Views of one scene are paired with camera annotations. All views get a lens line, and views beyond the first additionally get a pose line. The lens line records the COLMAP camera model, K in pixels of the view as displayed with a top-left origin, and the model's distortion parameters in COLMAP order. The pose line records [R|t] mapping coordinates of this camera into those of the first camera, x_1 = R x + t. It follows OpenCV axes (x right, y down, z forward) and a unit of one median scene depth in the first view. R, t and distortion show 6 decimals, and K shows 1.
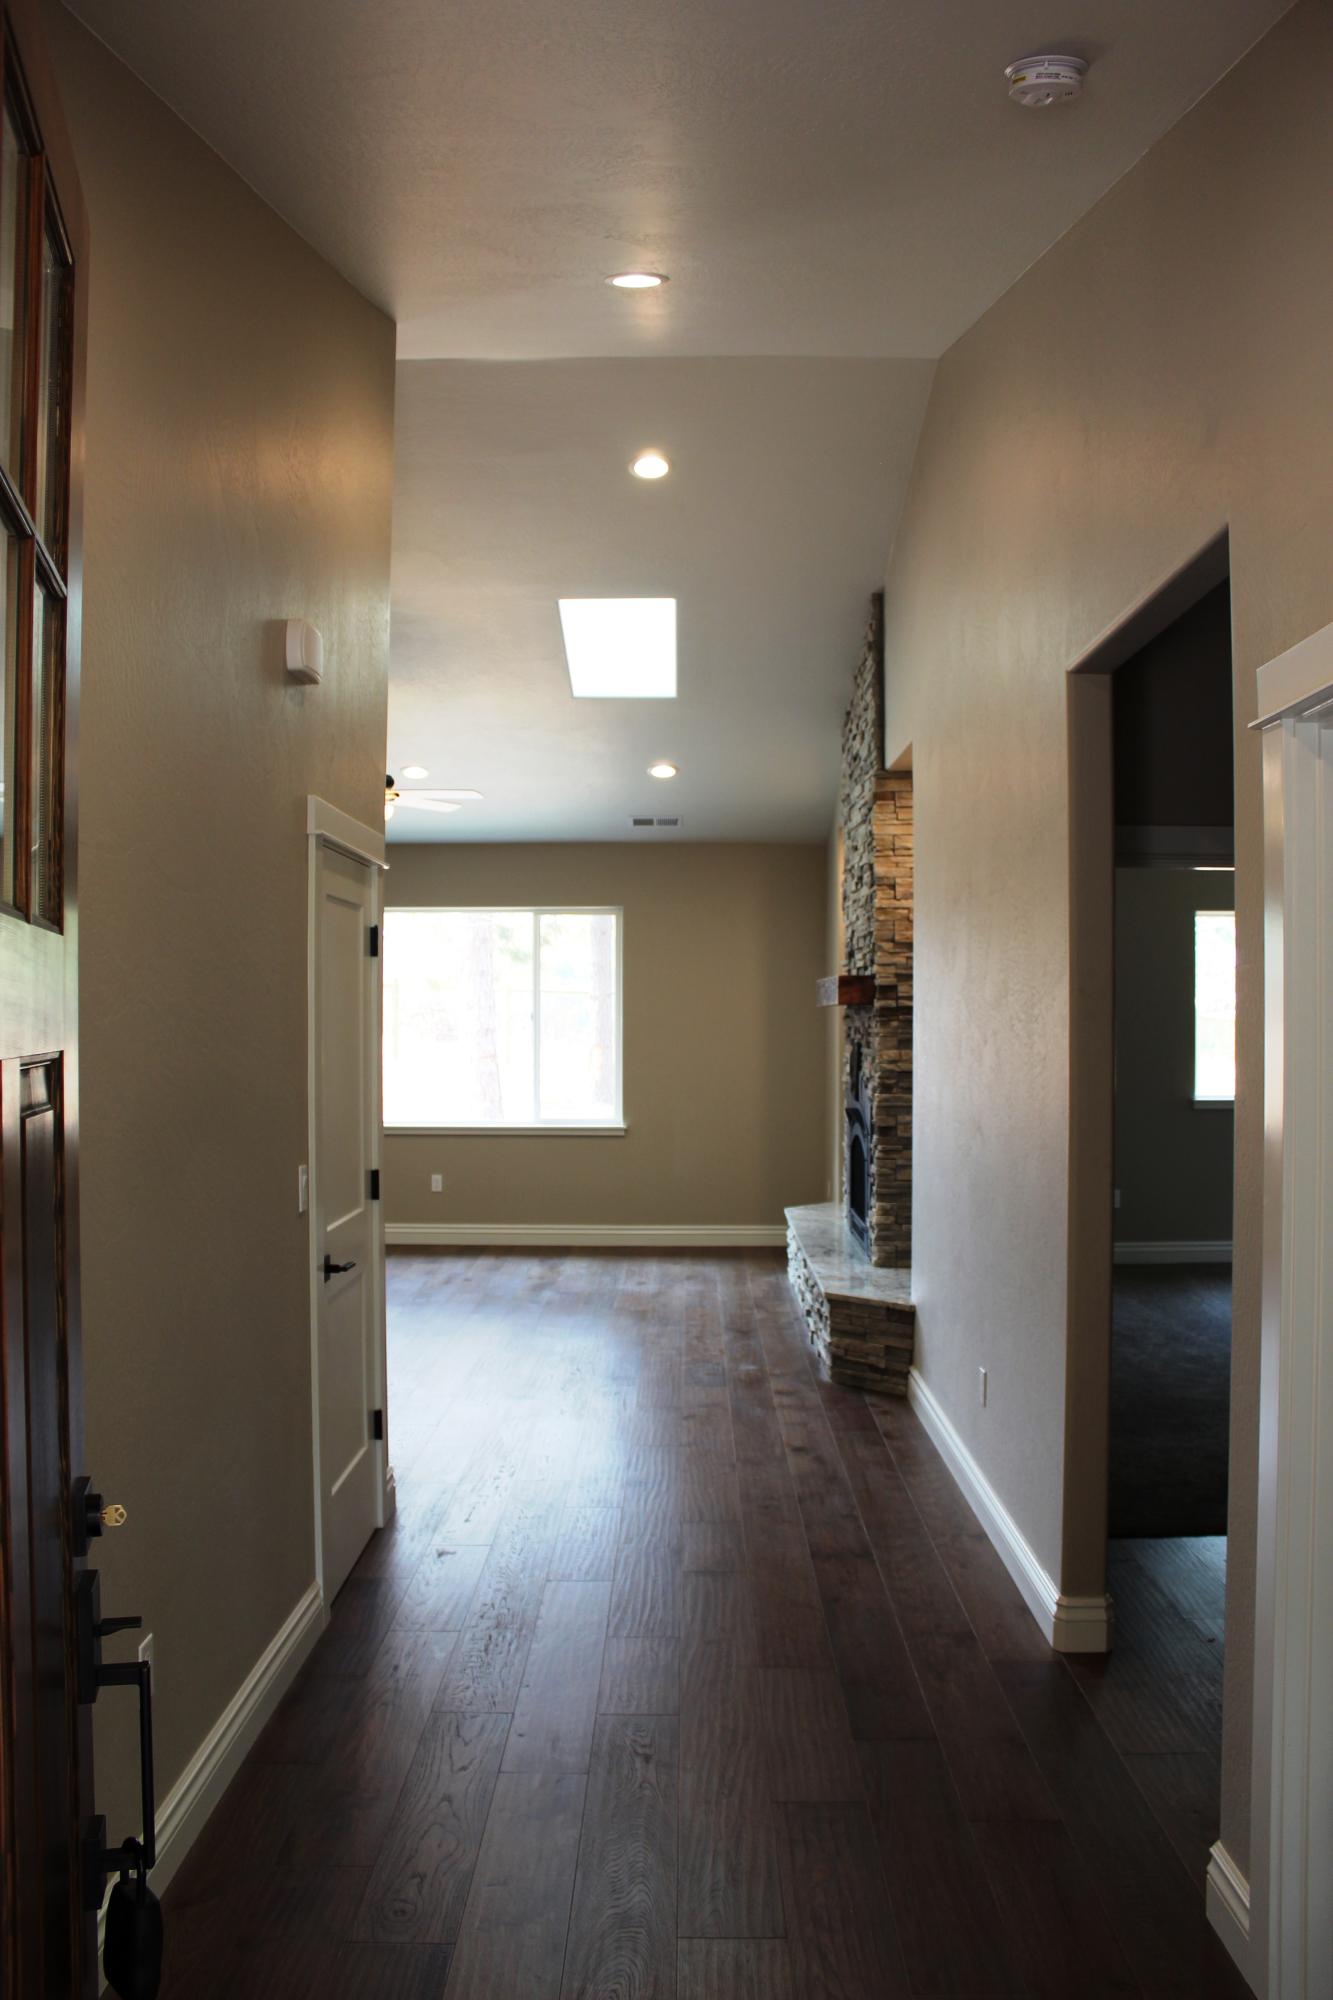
lens RADIAL K [[1649.5, 0, 669.5], [0, 1649.5, 996.3], [0, 0, 1]] dist [-0.164541, 0.119547]
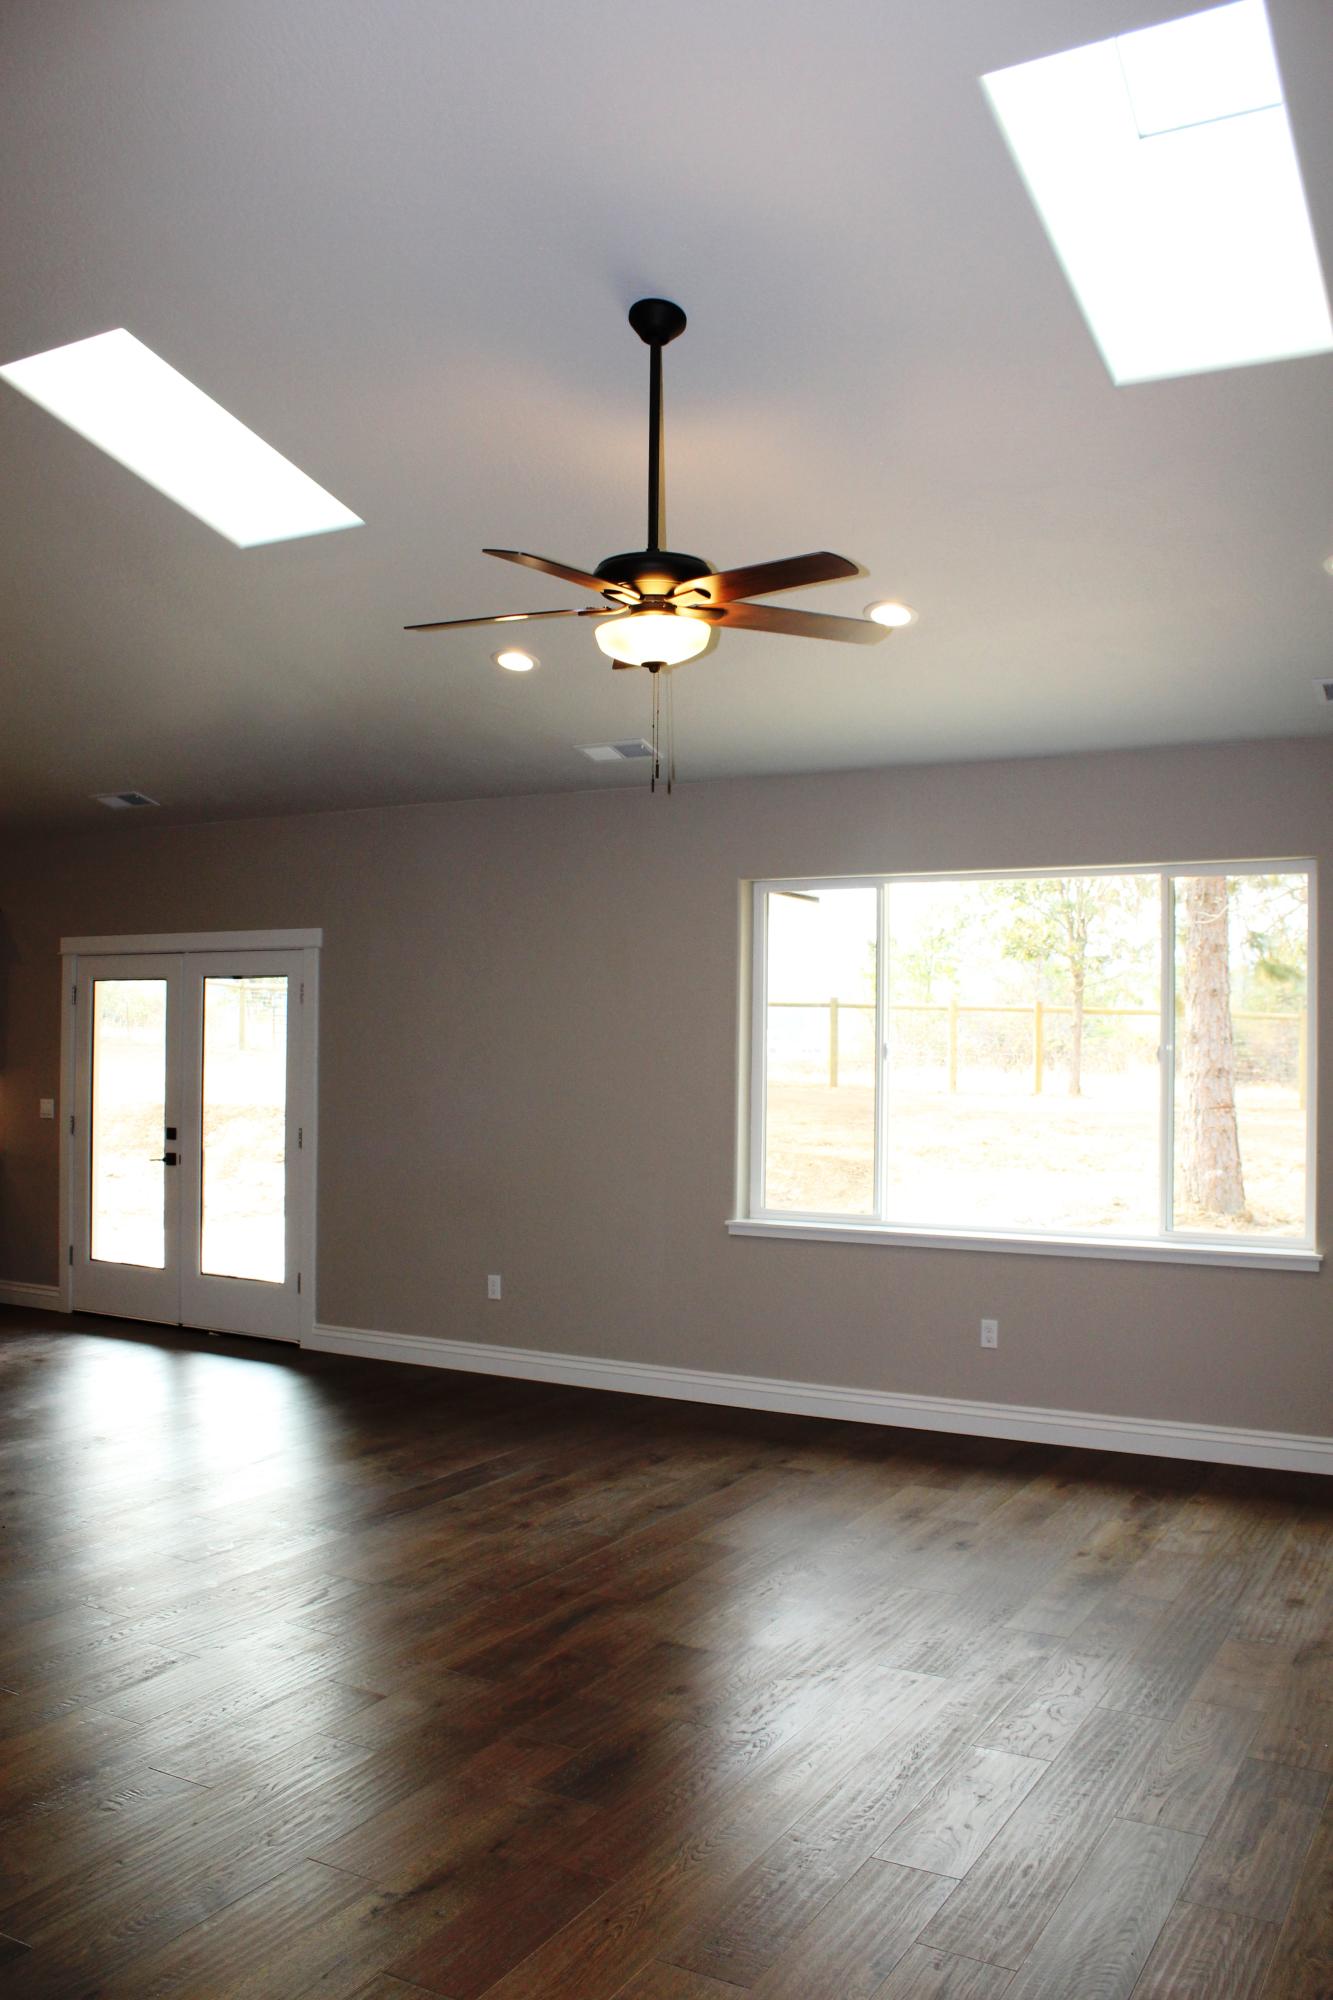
lens RADIAL K [[1649.5, 0, 673.8], [0, 1649.5, 1012.4], [0, 0, 1]] dist [-0.164541, 0.119547]
pose [[0.876134, -0.002922, -0.482059, 0.051788], [-0.002195, 0.999947, -0.010050, 0.004797], [0.482063, 0.009863, 0.876081, 0.523992]]
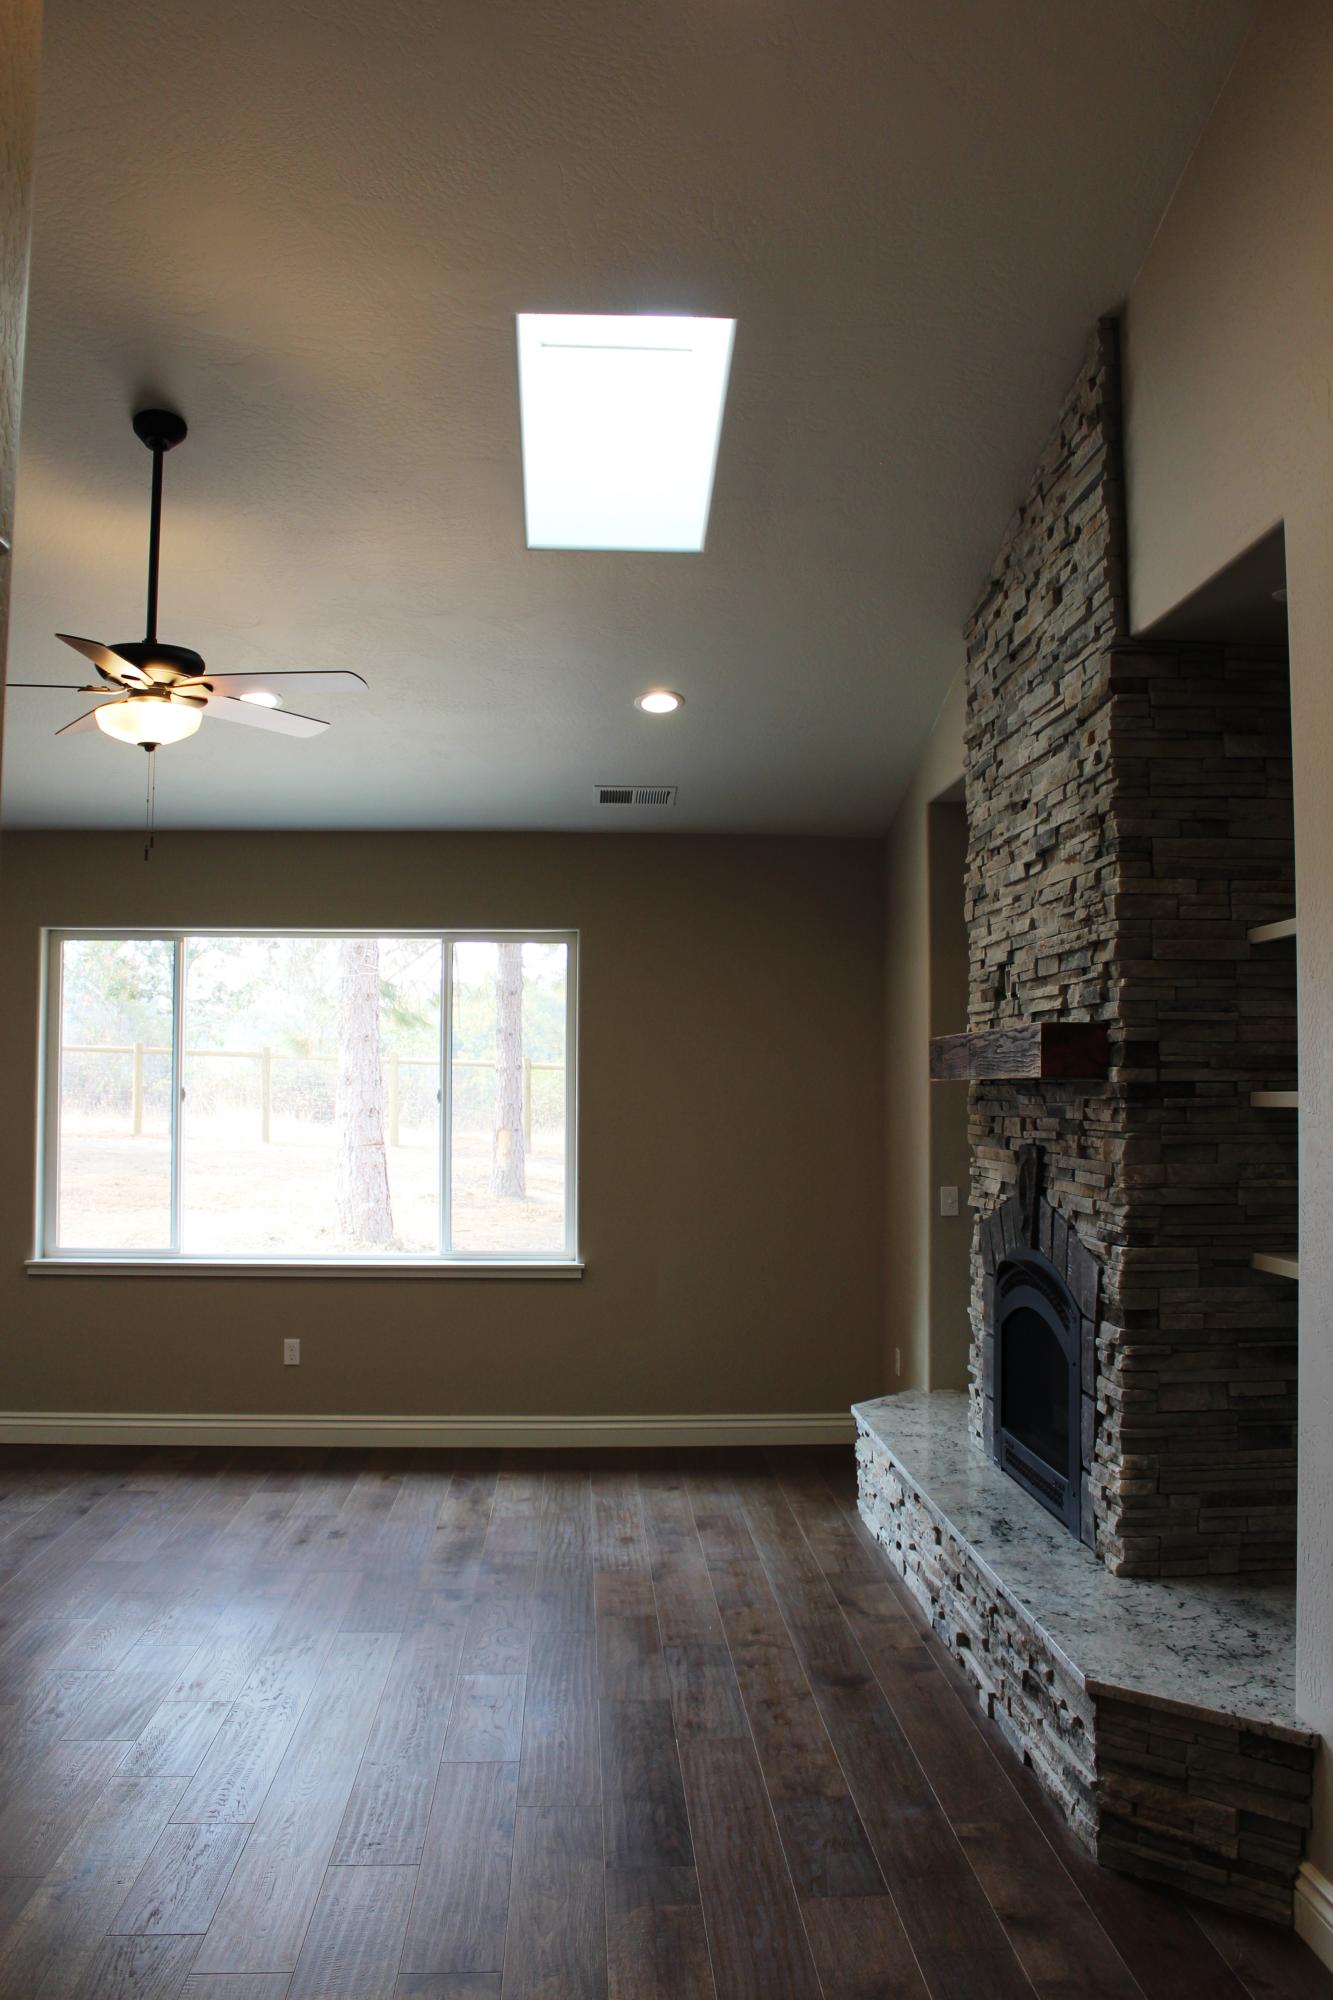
lens RADIAL K [[1649.5, 0, 669.7], [0, 1649.5, 1001.2], [0, 0, 1]] dist [-0.164541, 0.119547]
pose [[0.997625, 0.004908, 0.068702, -0.045824], [-0.001971, 0.999084, -0.042751, 0.002793], [-0.068848, 0.042514, 0.996721, 0.419777]]
